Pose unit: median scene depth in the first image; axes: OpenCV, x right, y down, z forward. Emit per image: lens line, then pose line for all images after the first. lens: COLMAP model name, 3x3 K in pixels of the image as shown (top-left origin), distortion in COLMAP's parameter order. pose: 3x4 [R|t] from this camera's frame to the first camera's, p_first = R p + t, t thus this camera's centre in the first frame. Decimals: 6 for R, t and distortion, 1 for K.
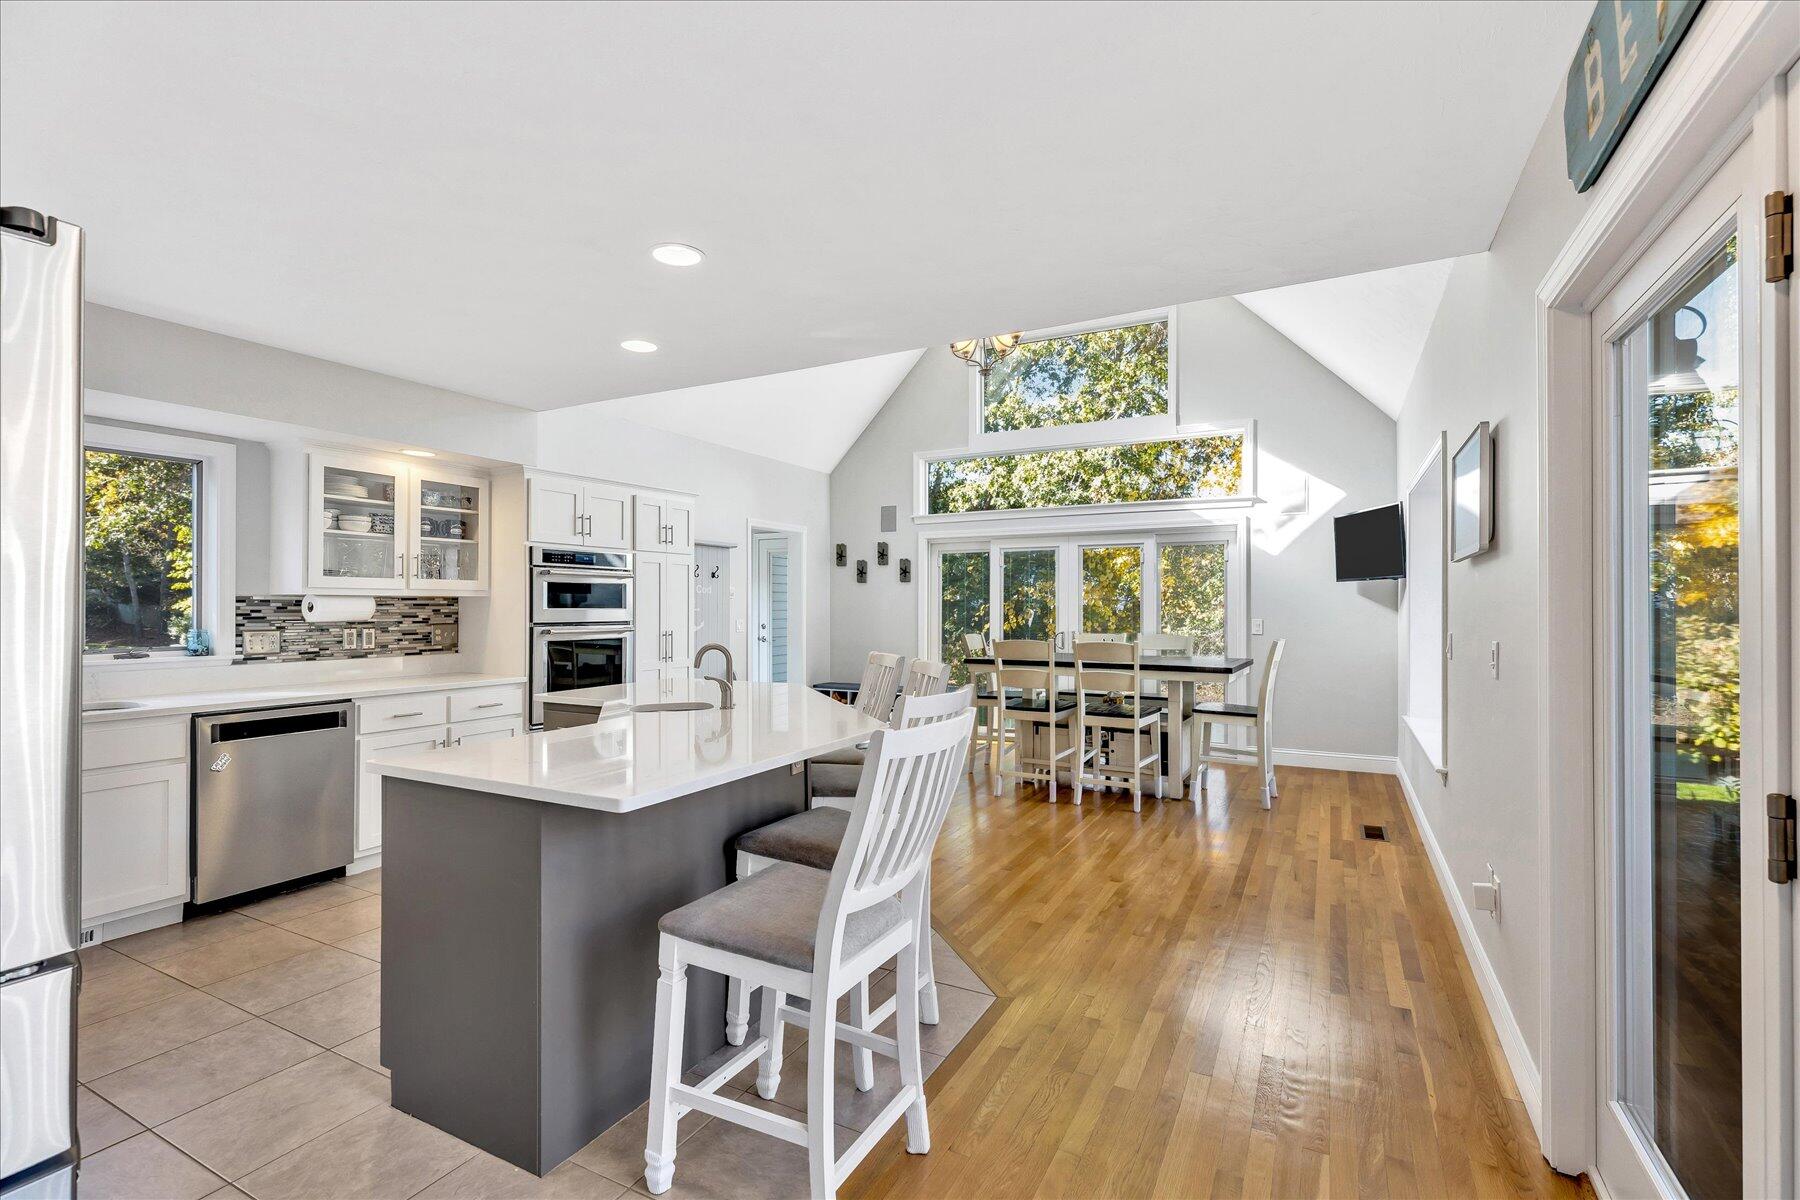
lens RADIAL K [[815.3, 0, 897.9], [0, 815.3, 602.1], [0, 0, 1]] dist [0.003257, -0.000058]
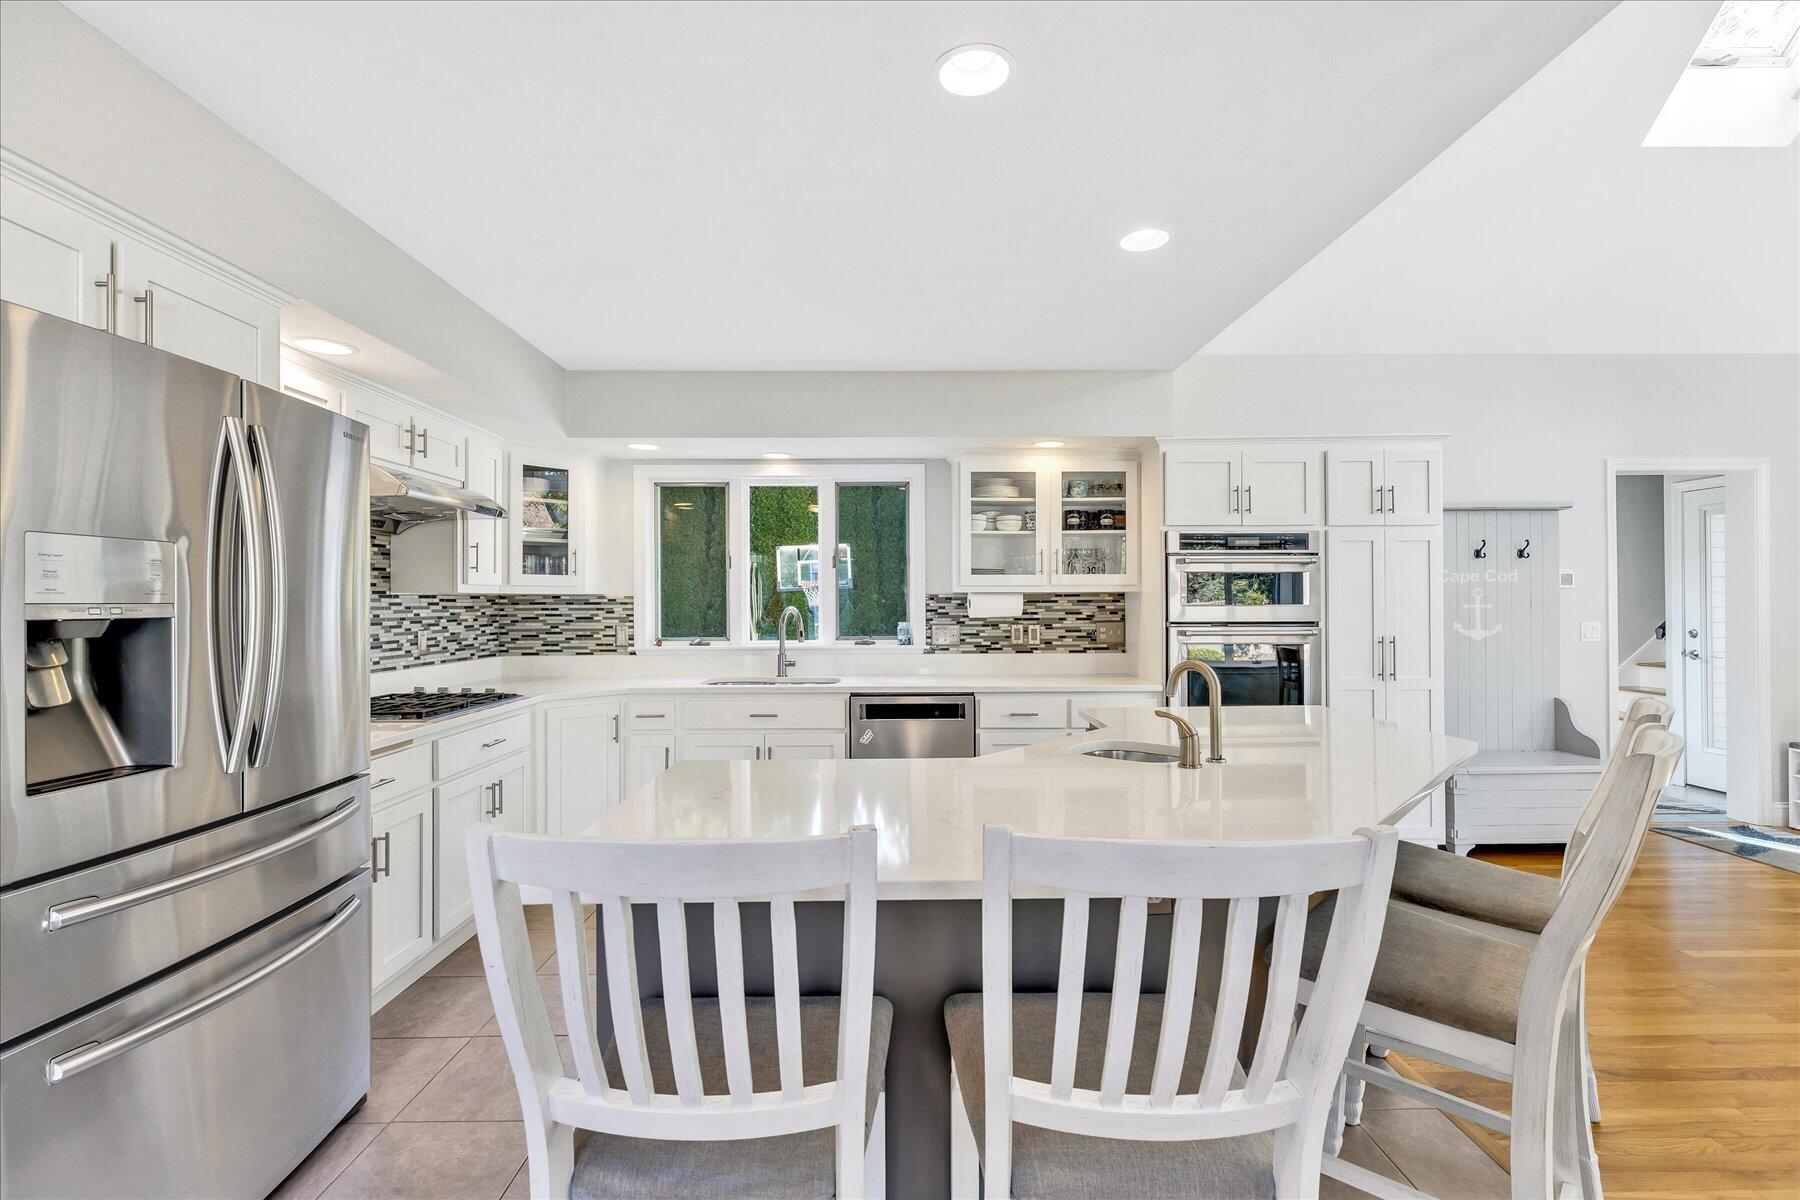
lens RADIAL K [[815.3, 0, 902.1], [0, 815.3, 601.0], [0, 0, 1]] dist [0.003257, -0.000058]
pose [[0.480811, -0.005529, -0.876807, 0.167855], [0.009592, 0.999953, -0.001046, 0.002238], [0.876772, -0.007907, 0.480842, 0.366108]]
